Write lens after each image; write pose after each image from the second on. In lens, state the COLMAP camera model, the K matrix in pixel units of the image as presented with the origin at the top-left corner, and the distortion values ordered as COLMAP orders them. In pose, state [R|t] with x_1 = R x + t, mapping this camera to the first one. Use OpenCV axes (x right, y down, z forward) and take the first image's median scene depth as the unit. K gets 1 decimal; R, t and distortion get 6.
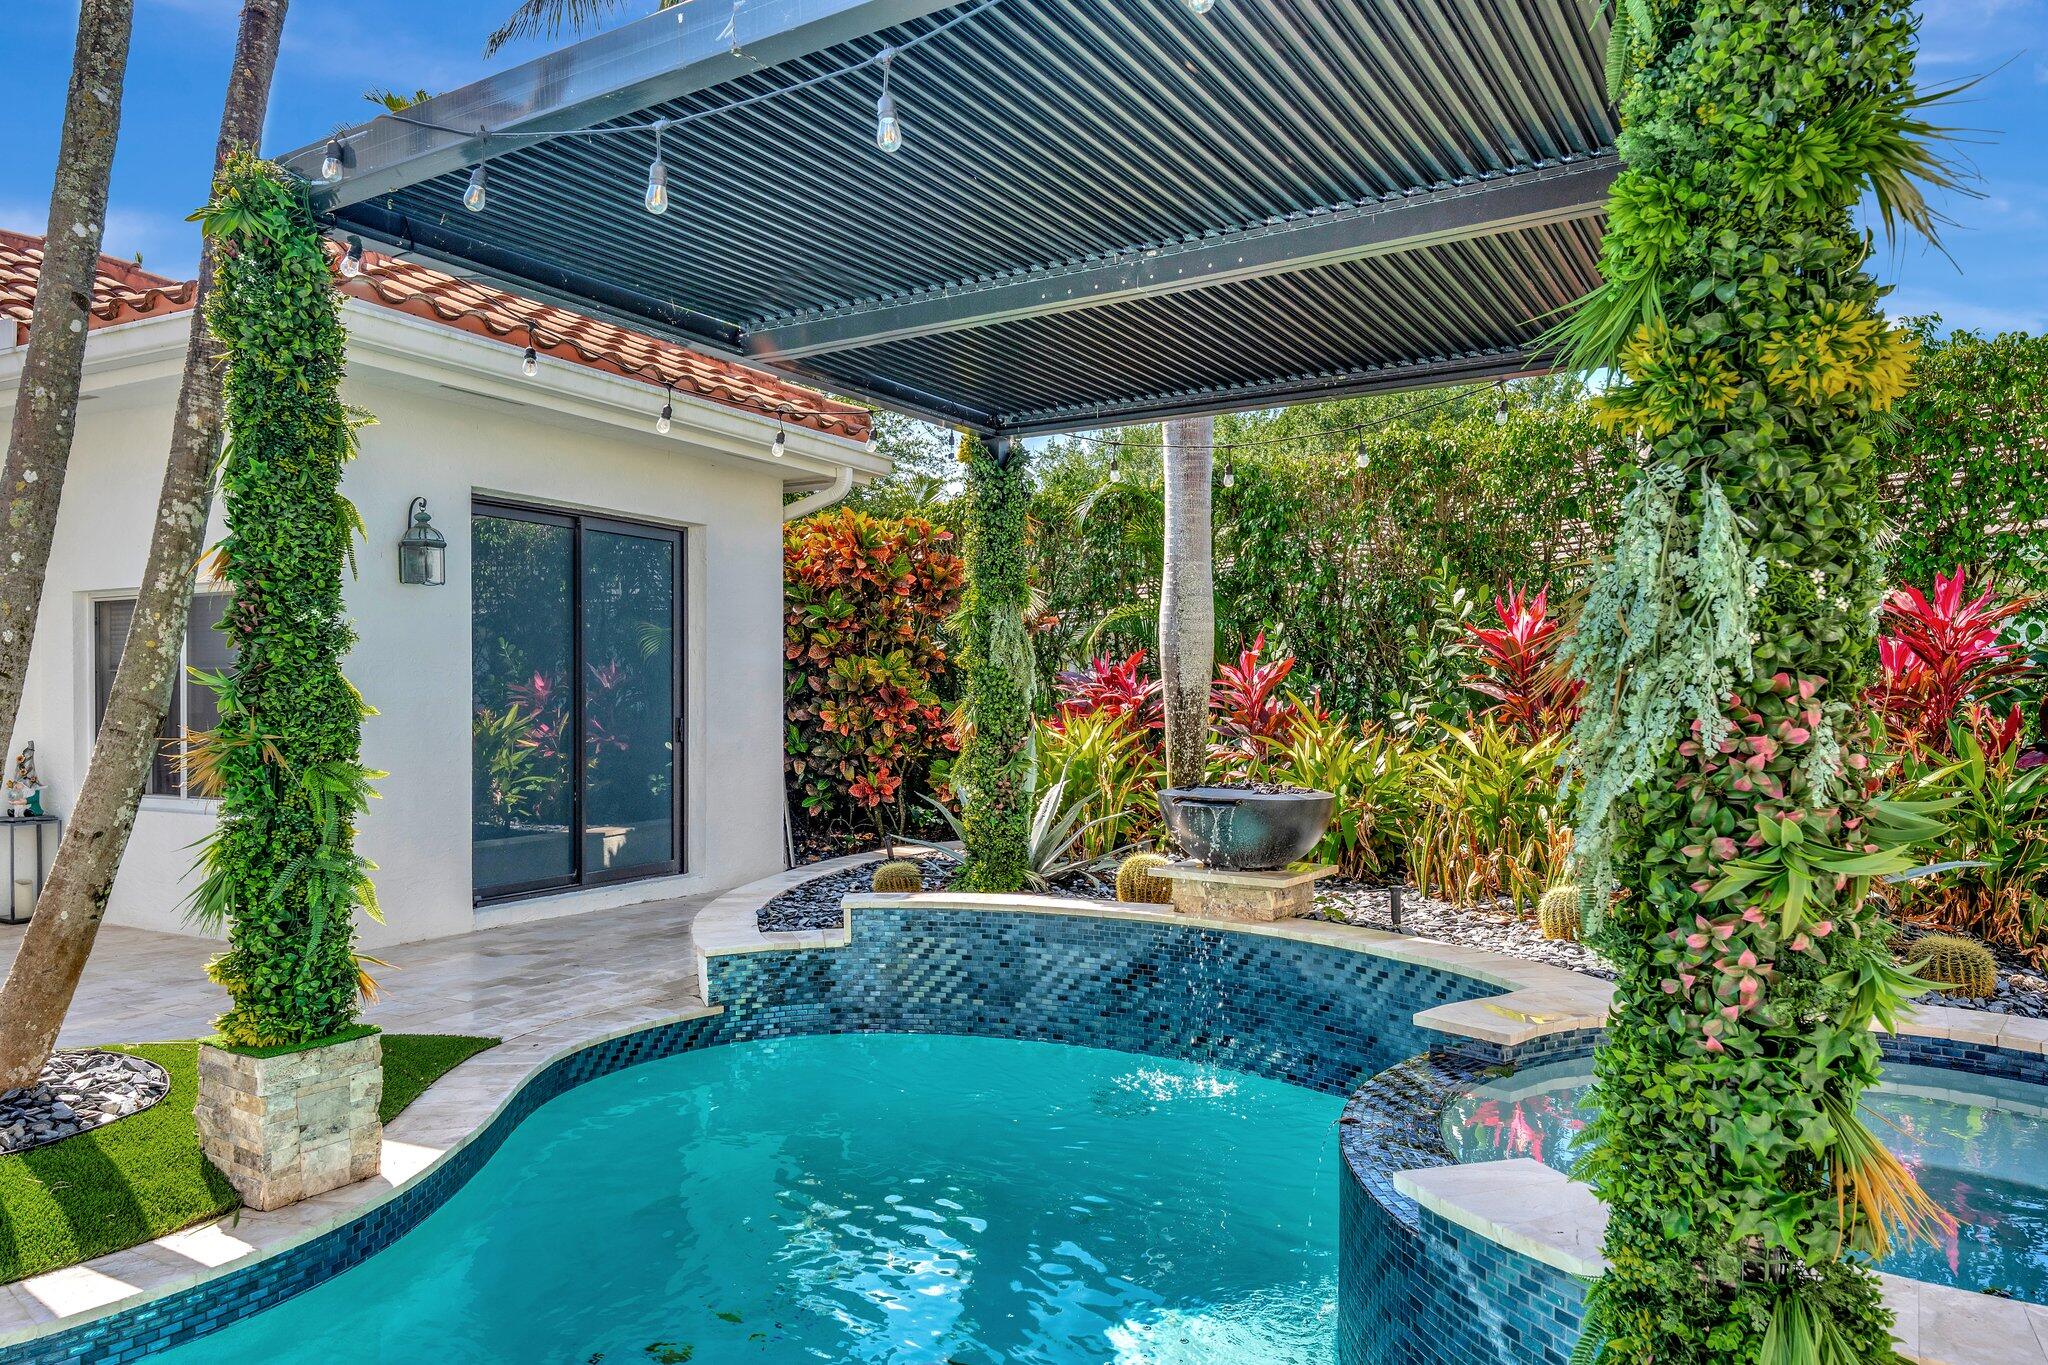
lens RADIAL K [[1334.5, 0, 1025.4], [0, 1334.5, 716.1], [0, 0, 1]] dist [0.021941, 0.000204]
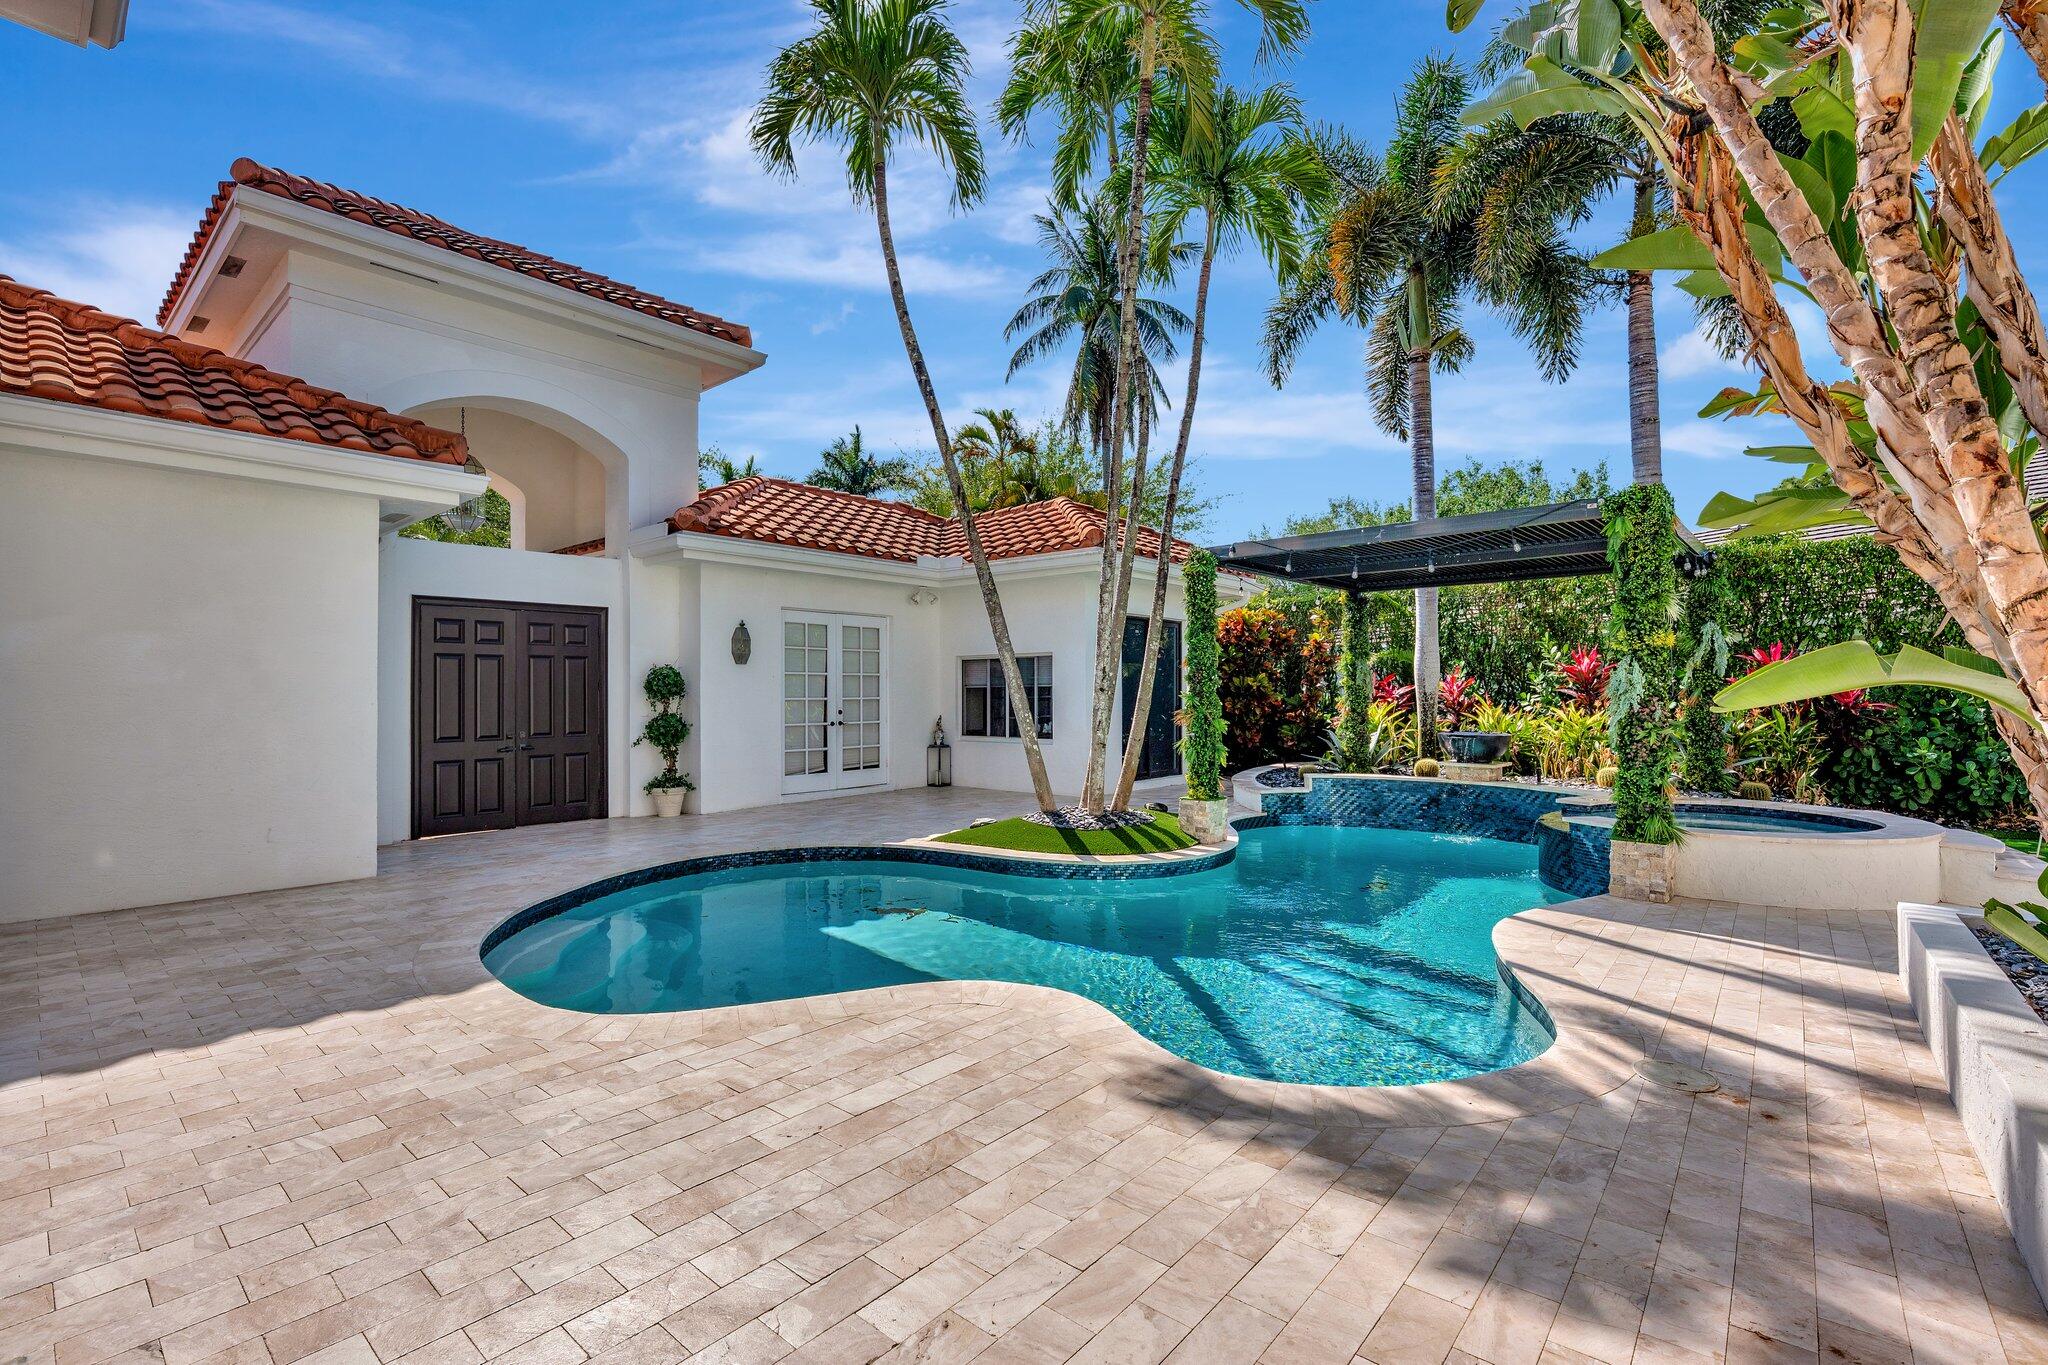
lens RADIAL K [[902.7, 0, 1019.0], [0, 902.7, 678.5], [0, 0, 1]] dist [-0.026386, -0.000105]
pose [[0.980433, -0.008069, -0.196687, -0.333414], [0.002594, 0.999602, -0.028078, -0.003141], [0.196835, 0.027018, 0.980064, -0.823847]]
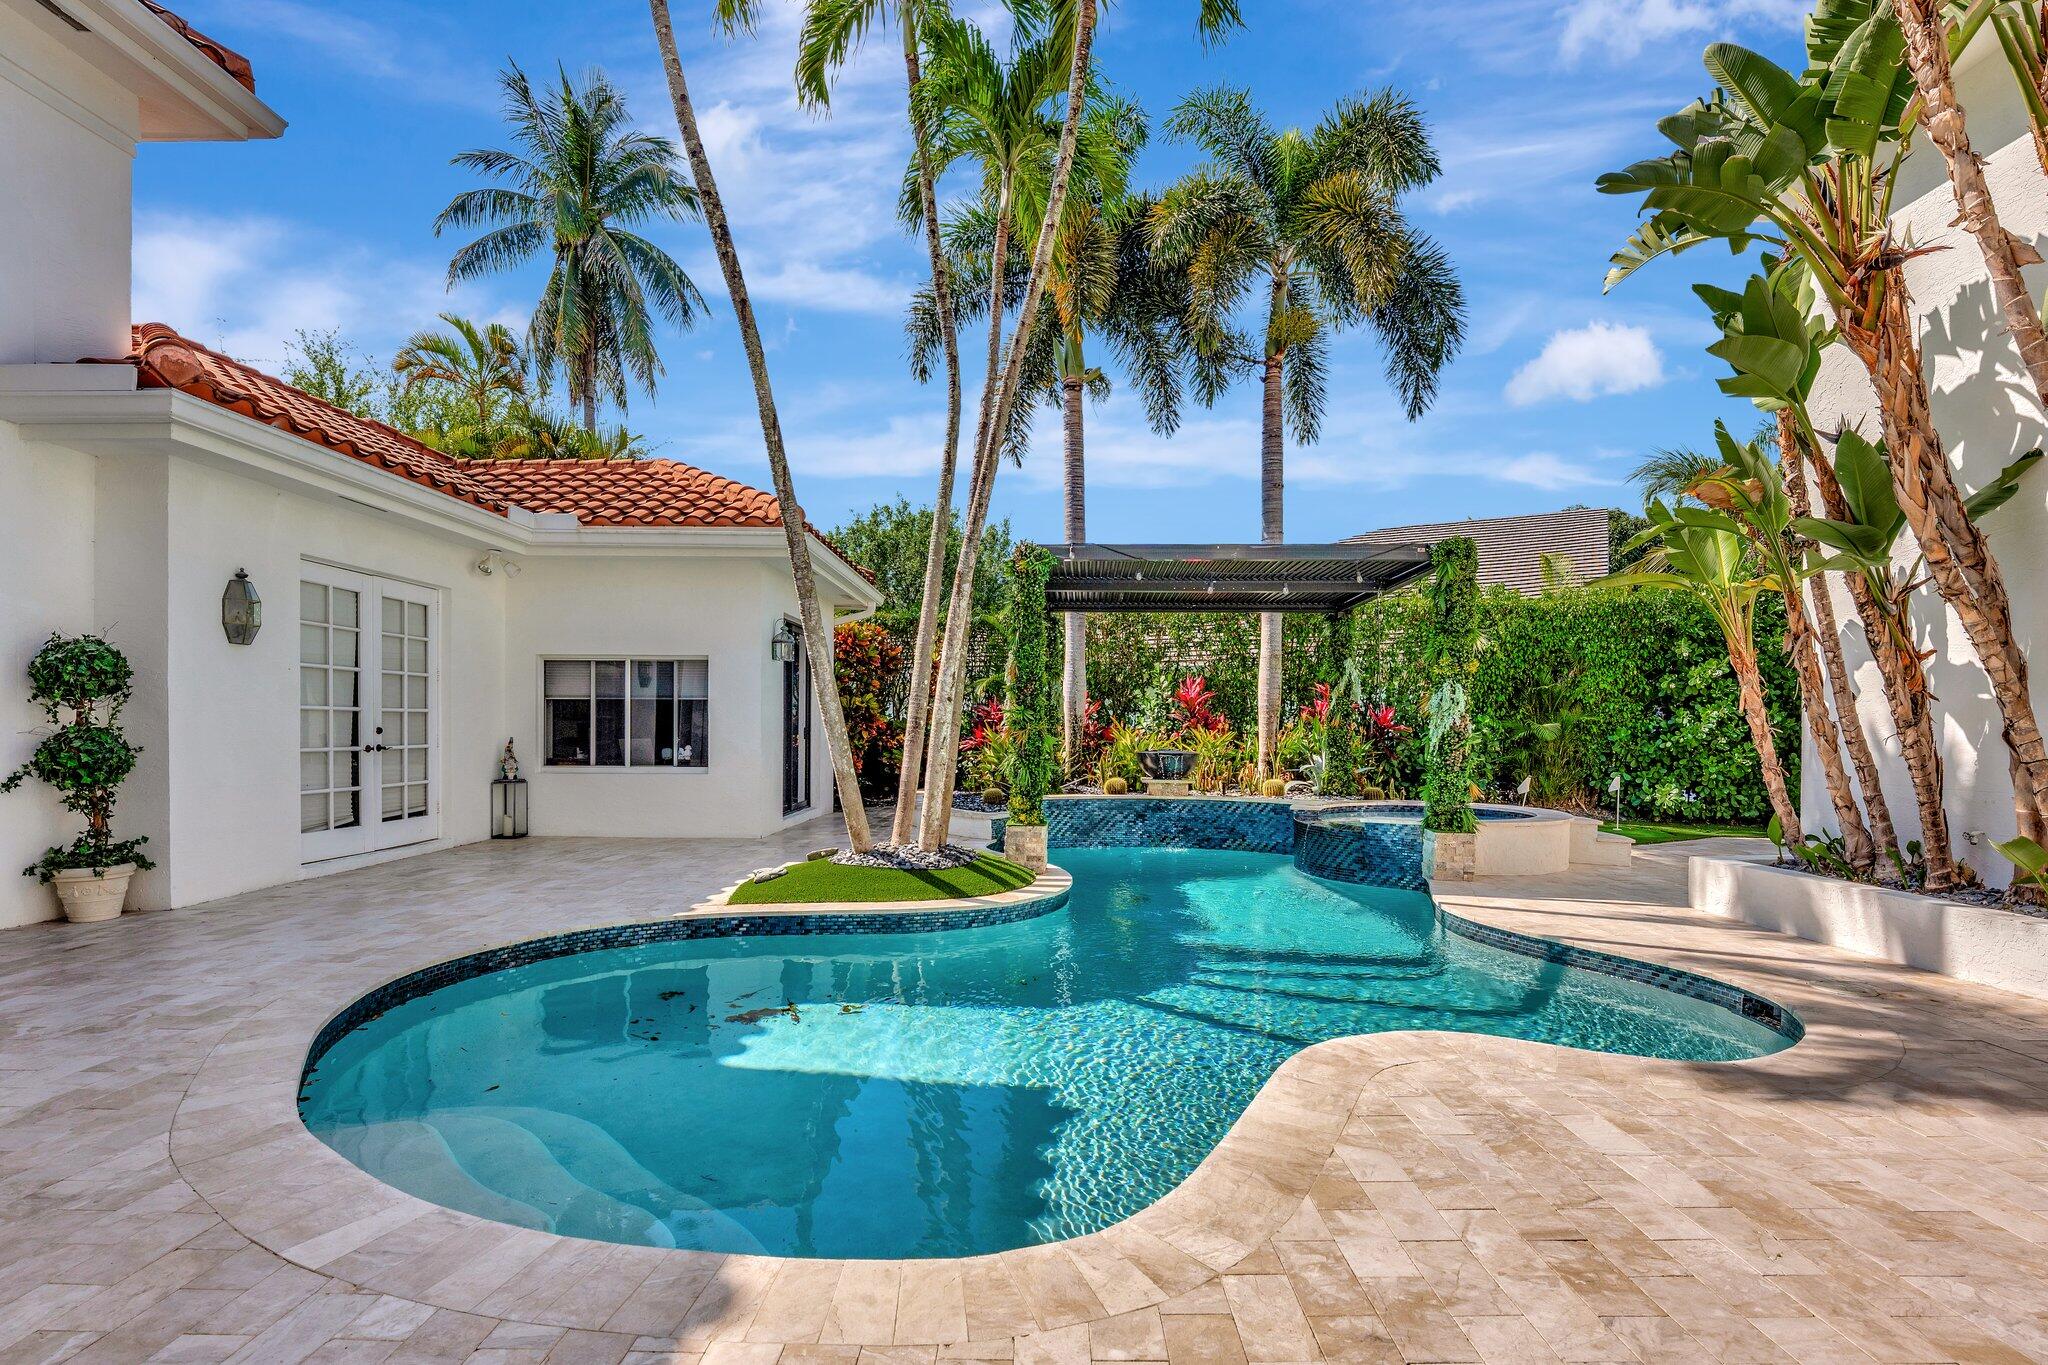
lens RADIAL K [[955.9, 0, 1026.0], [0, 955.9, 729.3], [0, 0, 1]] dist [-0.016290, 0.000579]
pose [[0.875565, 0.003776, 0.483086, -0.975943], [0.000144, 0.999967, -0.008076, 0.024247], [-0.483101, 0.007140, 0.875536, -0.558698]]
